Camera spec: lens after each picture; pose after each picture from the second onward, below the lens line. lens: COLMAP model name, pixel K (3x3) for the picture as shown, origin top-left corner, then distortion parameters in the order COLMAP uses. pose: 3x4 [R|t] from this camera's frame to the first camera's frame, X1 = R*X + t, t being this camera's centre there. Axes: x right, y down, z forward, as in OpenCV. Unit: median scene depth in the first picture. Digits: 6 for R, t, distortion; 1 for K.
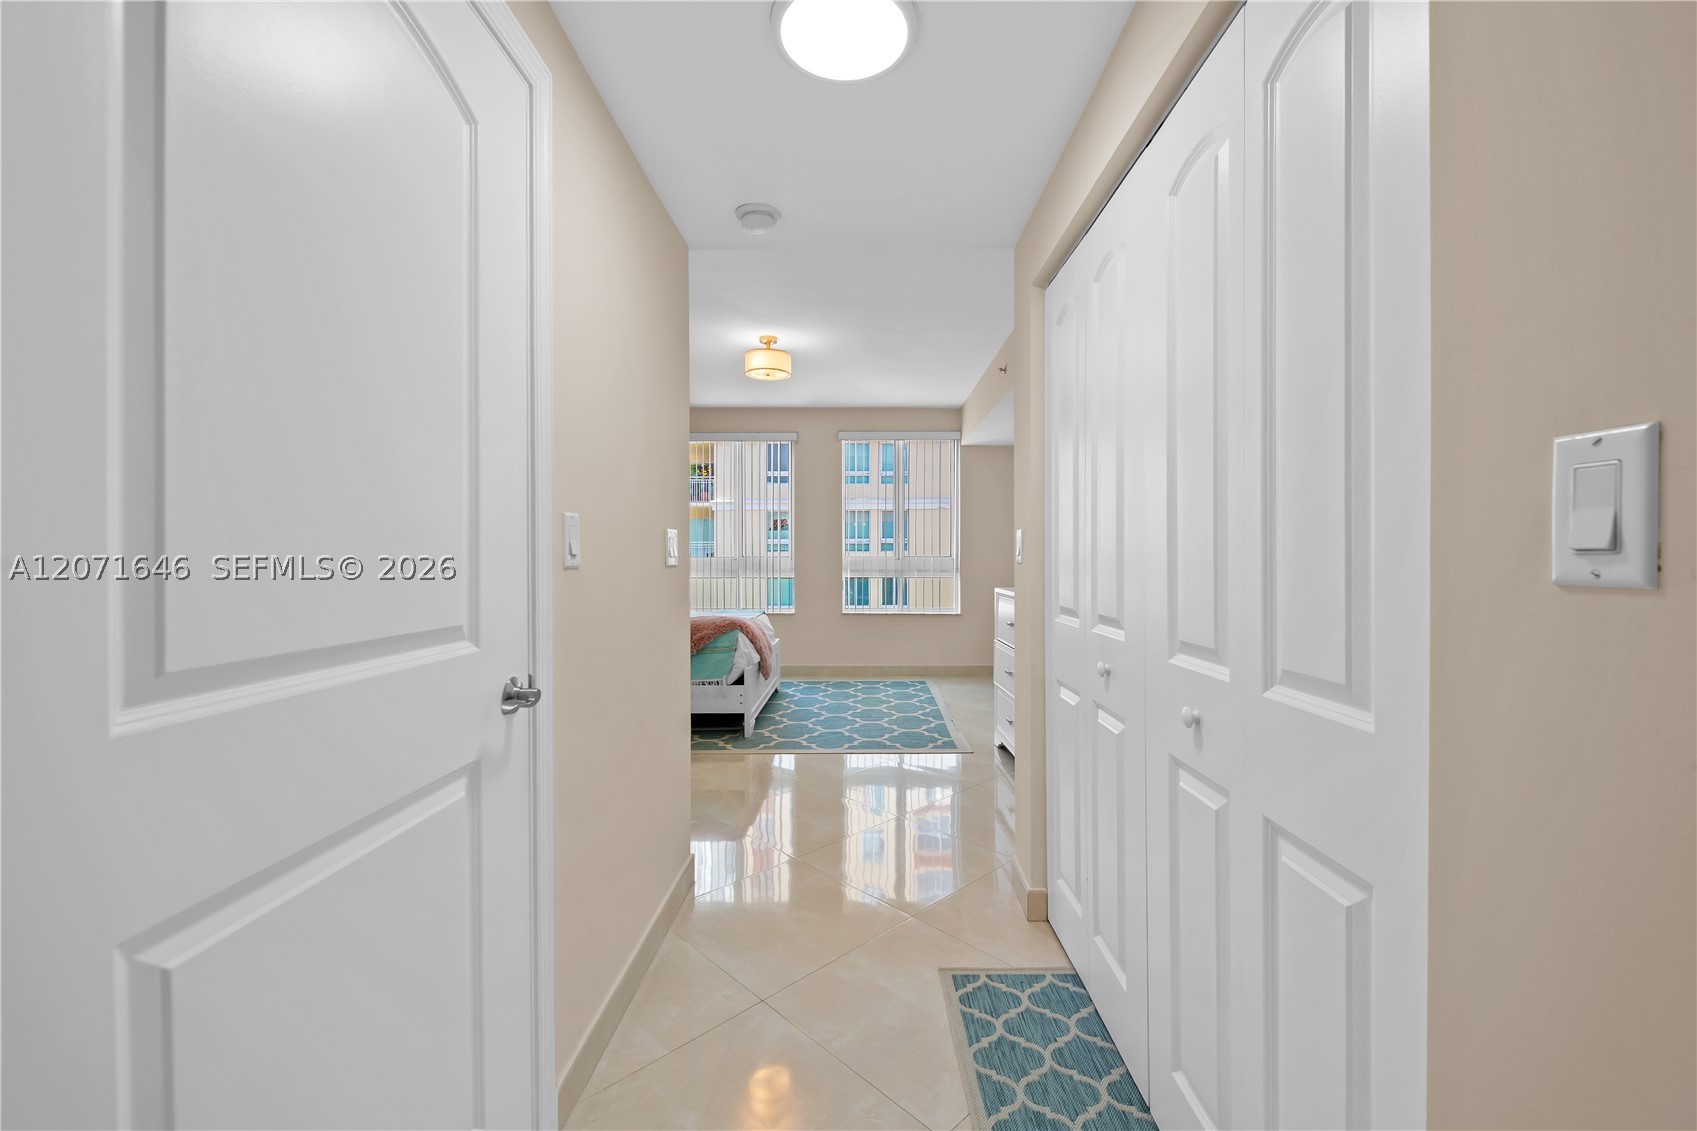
lens RADIAL K [[666.0, 0, 854.3], [0, 666.0, 564.5], [0, 0, 1]] dist [0.000660, -0.000678]
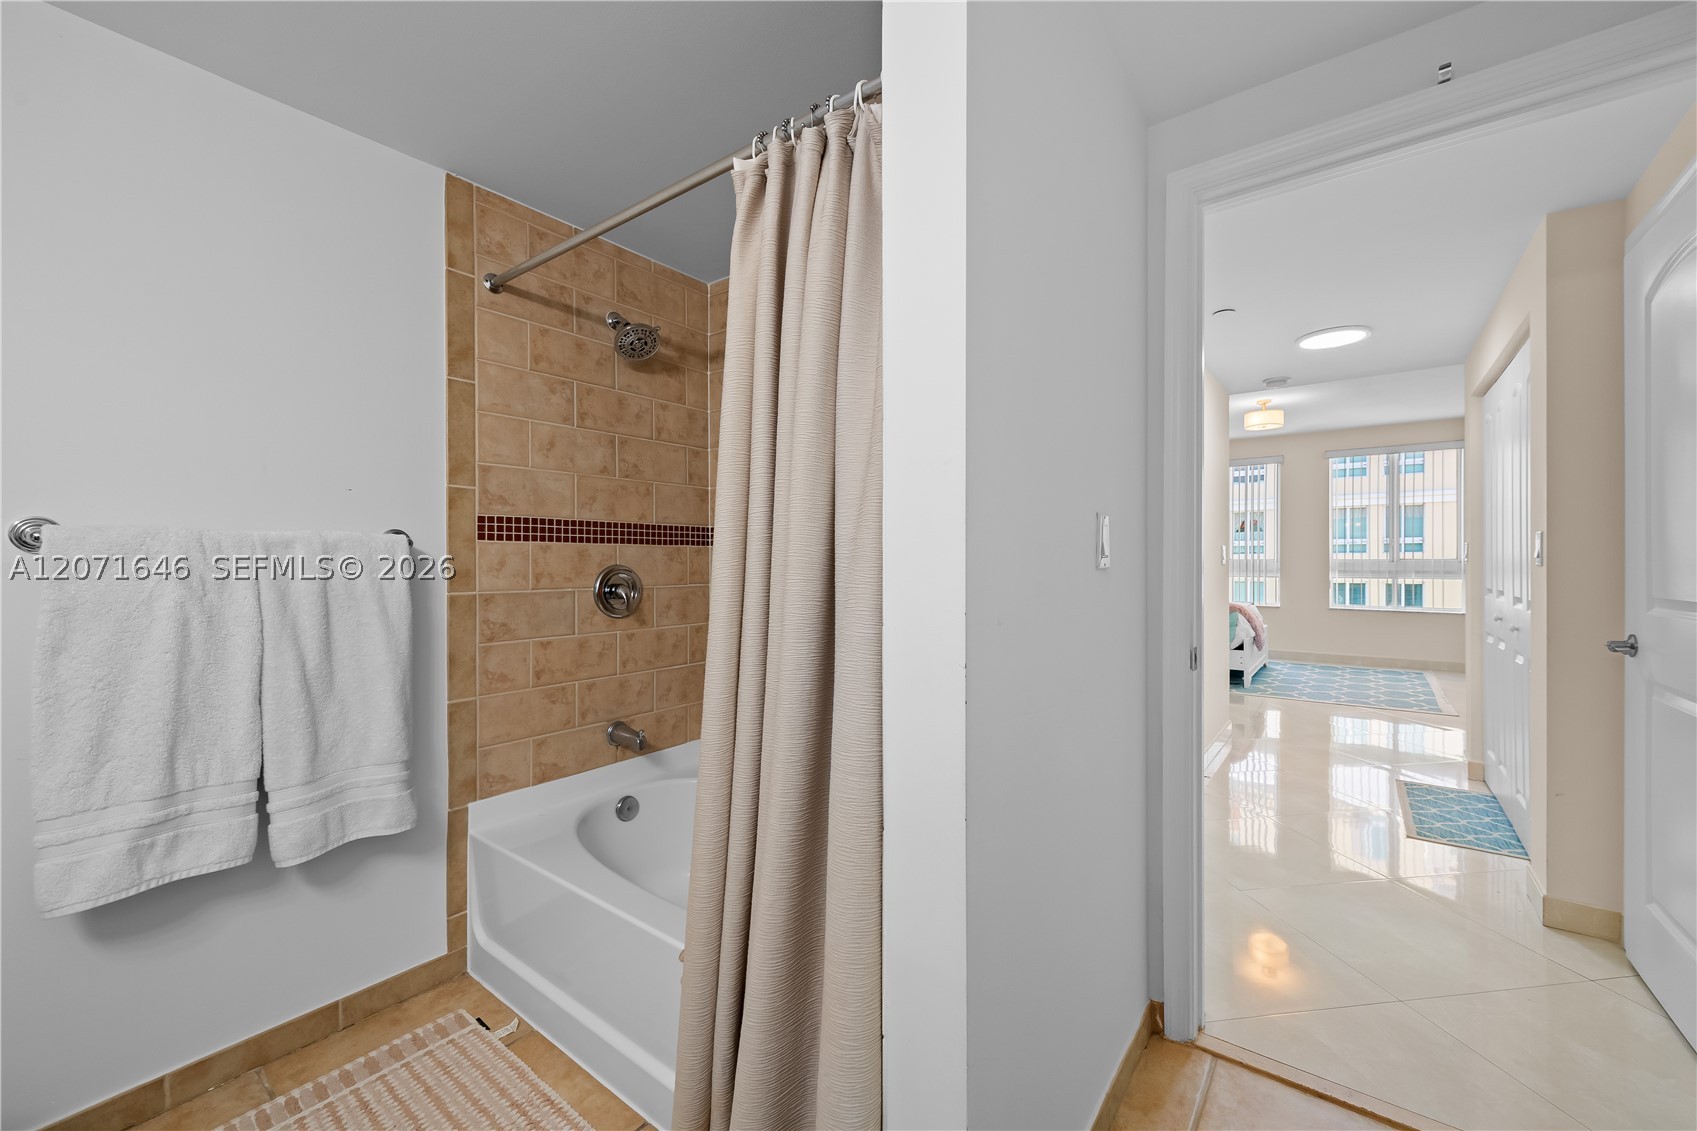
lens RADIAL K [[666.0, 0, 854.3], [0, 666.0, 564.5], [0, 0, 1]] dist [0.000660, -0.000678]
pose [[0.804319, 0.002598, -0.594192, 0.006198], [-0.005307, 0.999982, -0.002813, 0.006279], [0.594174, 0.005416, 0.804318, -0.480002]]
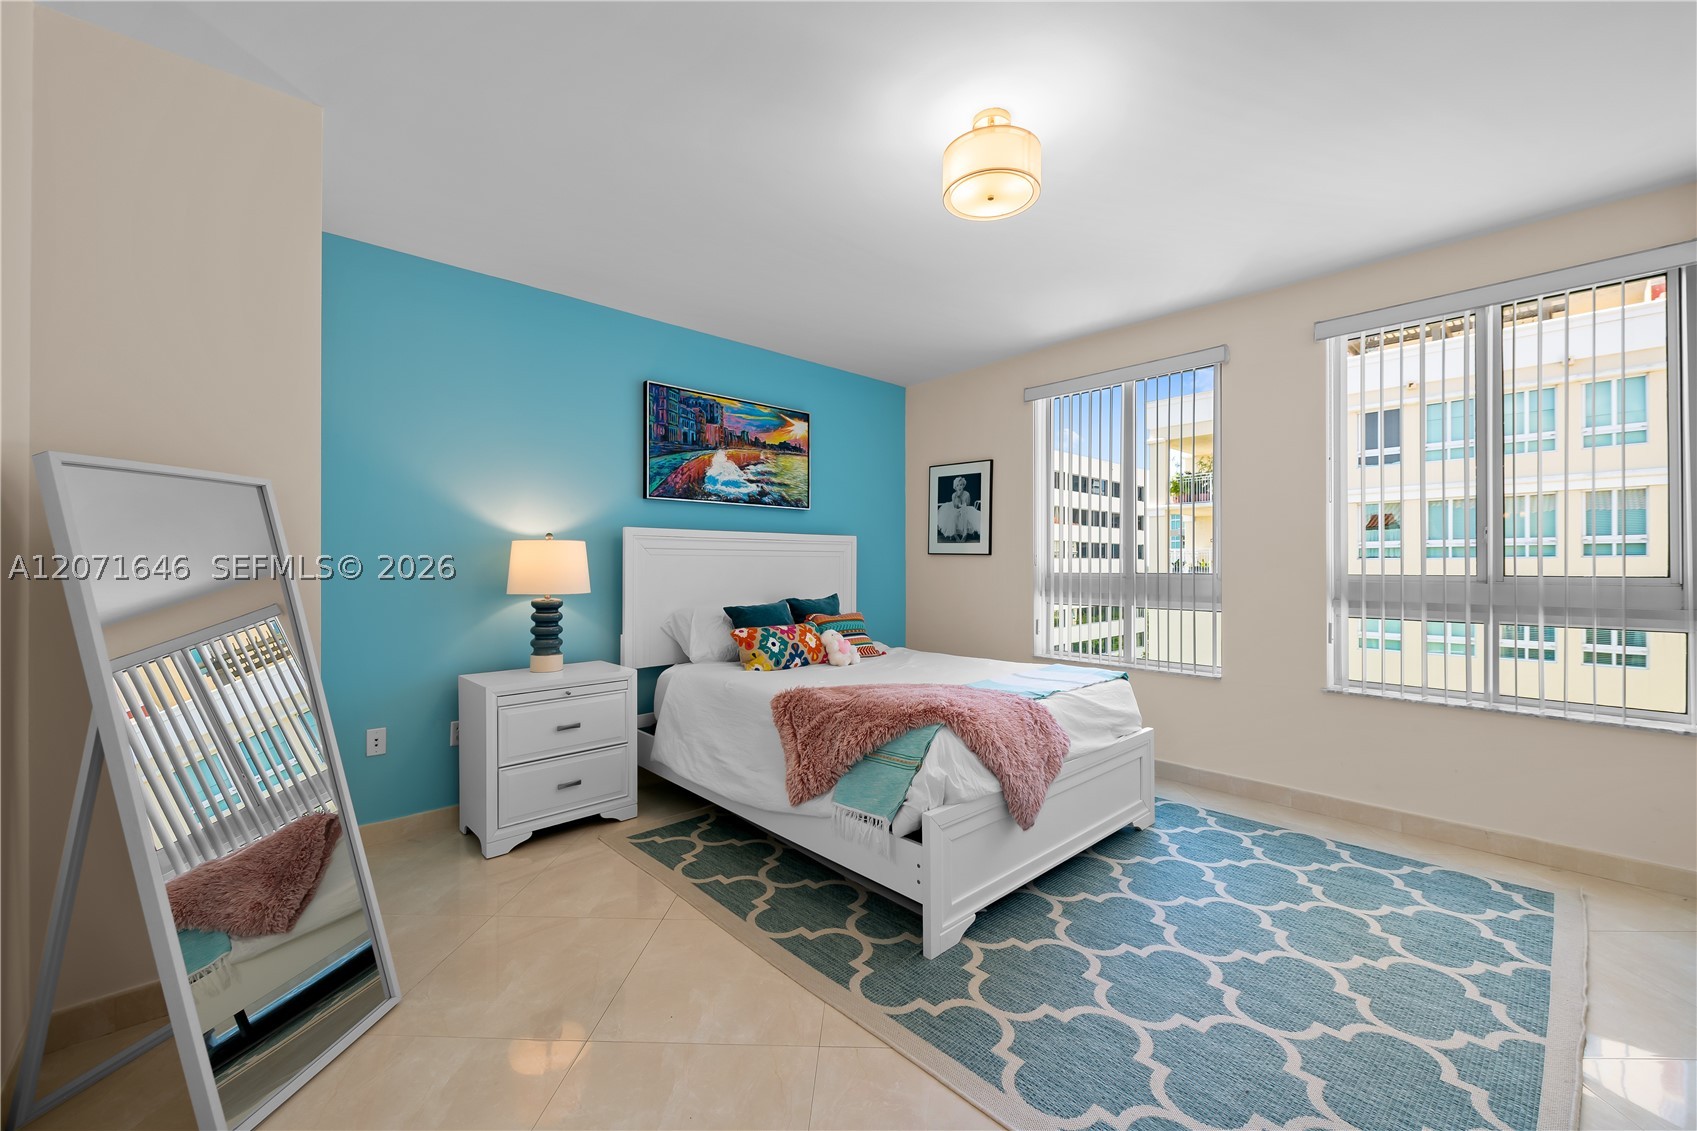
lens RADIAL K [[673.4, 0, 857.5], [0, 673.4, 562.6], [0, 0, 1]] dist [-0.000399, -0.000840]
pose [[0.691992, -0.002240, -0.721902, 0.121384], [-0.007751, 0.999914, -0.010532, -0.015560], [0.721864, 0.012883, 0.691915, 0.478544]]
